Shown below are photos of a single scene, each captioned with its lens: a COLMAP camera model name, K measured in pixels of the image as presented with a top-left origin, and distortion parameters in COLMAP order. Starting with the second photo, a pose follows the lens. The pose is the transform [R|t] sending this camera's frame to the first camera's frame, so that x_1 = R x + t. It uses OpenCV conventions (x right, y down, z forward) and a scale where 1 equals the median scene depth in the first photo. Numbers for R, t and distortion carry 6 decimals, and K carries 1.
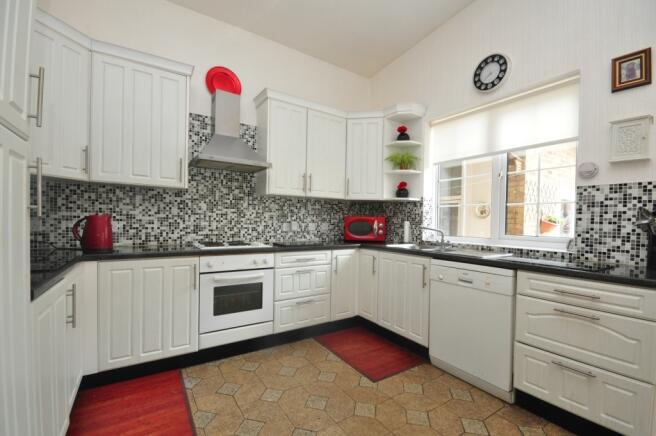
lens RADIAL K [[284.3, 0, 328.0], [0, 284.3, 218.0], [0, 0, 1]] dist [0.000179, -0.000019]
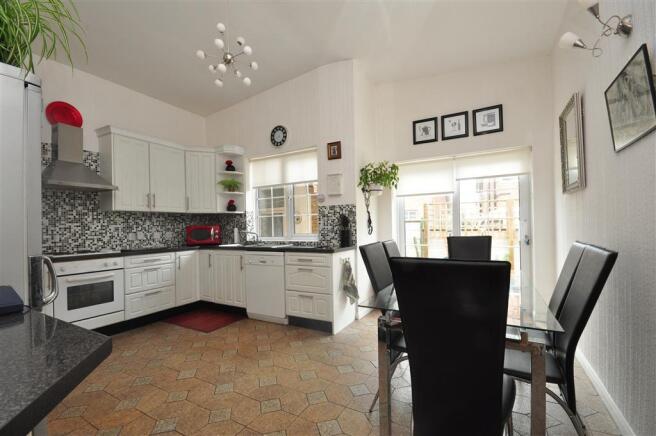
lens RADIAL K [[290.2, 0, 330.5], [0, 290.2, 225.1], [0, 0, 1]] dist [0.000565, -0.000390]
pose [[0.885699, -0.033988, 0.463015, 0.032540], [0.033440, 0.999397, 0.009395, -0.000806], [-0.463055, 0.007162, 0.886301, -0.526943]]
